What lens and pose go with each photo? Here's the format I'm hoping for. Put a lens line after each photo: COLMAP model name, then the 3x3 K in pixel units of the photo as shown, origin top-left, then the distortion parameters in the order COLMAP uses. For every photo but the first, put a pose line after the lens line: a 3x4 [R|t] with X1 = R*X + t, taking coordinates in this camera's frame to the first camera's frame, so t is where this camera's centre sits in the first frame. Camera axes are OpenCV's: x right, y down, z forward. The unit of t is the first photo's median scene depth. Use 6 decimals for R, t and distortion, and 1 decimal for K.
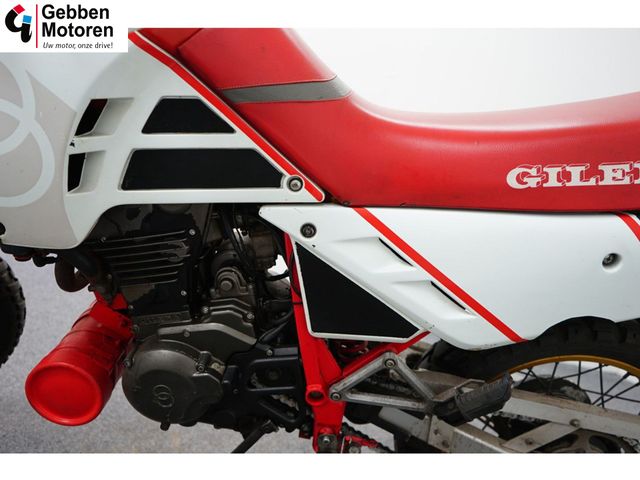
lens RADIAL K [[510.4, 0, 320.0], [0, 510.4, 240.0], [0, 0, 1]] dist [-0.011932, 0.011946]
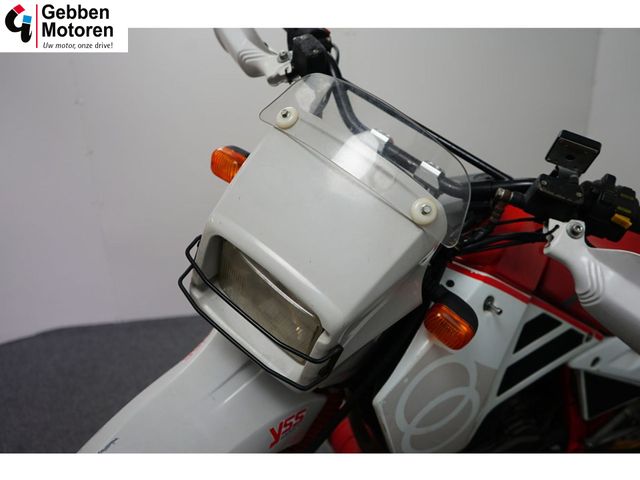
lens RADIAL K [[510.4, 0, 320.0], [0, 510.4, 240.0], [0, 0, 1]] dist [-0.011932, 0.011946]
pose [[0.905192, -0.310881, 0.289795, -1.013668], [0.259727, 0.944361, 0.201800, -0.816985], [-0.336407, -0.107400, 0.935572, 0.019717]]
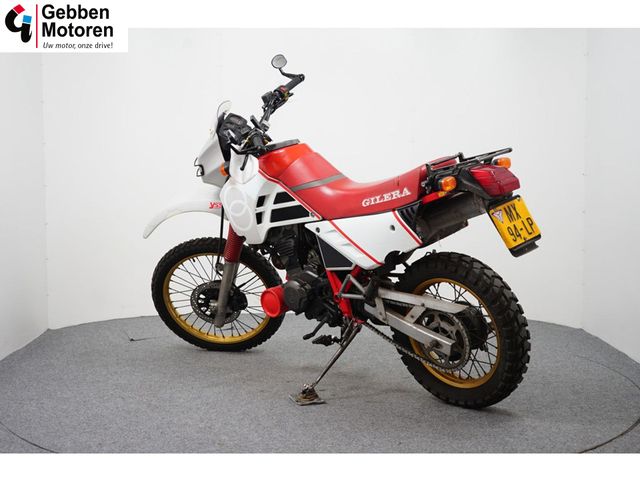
lens RADIAL K [[944.3, 0, 320.0], [0, 944.3, 240.0], [0, 0, 1]] dist [0.007965, 0.002225]
pose [[0.709881, -0.102468, -0.696828, 3.875657], [-0.029608, 0.984145, -0.174880, 1.016358], [0.703699, 0.144775, 0.695592, -2.830793]]
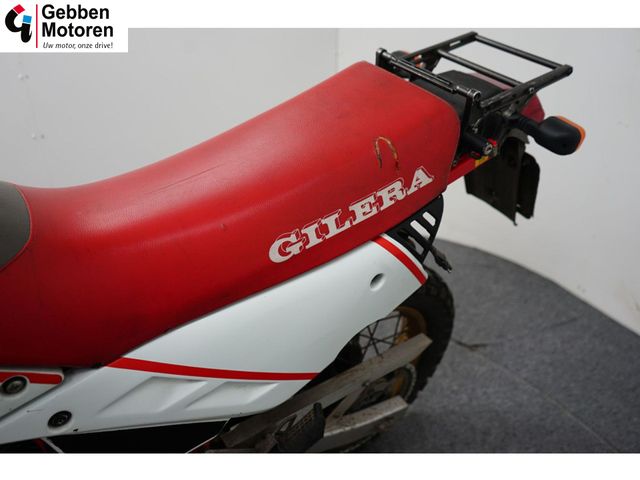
lens RADIAL K [[510.4, 0, 320.0], [0, 510.4, 240.0], [0, 0, 1]] dist [-0.011932, 0.011946]
pose [[0.789479, -0.410561, 0.456248, 0.047013], [0.255069, 0.895576, 0.364531, -0.441929], [-0.558267, -0.171415, 0.811760, 0.245524]]
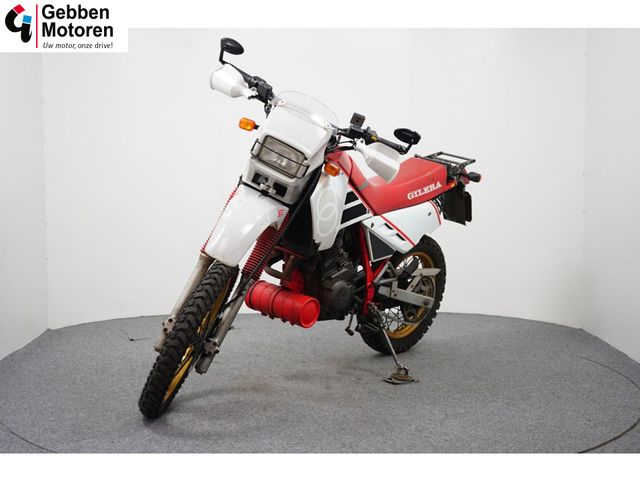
lens RADIAL K [[944.3, 0, 320.0], [0, 944.3, 240.0], [0, 0, 1]] dist [0.007965, 0.002225]
pose [[0.622878, -0.221325, 0.750359, -4.728512], [0.262006, 0.962773, 0.066486, -0.413034], [-0.737140, 0.155186, 0.657679, -2.624665]]
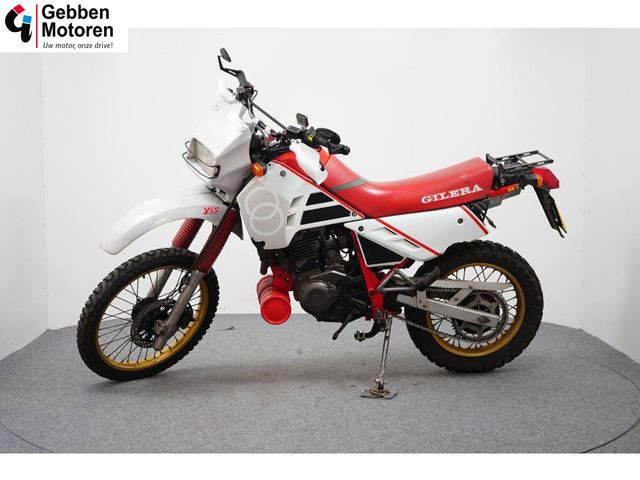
lens RADIAL K [[944.3, 0, 320.0], [0, 944.3, 240.0], [0, 0, 1]] dist [0.007965, 0.002225]
pose [[0.980893, -0.170083, 0.094448, -0.819942], [0.179839, 0.977888, -0.106737, 0.613962], [-0.074206, 0.121683, 0.989791, -4.596099]]
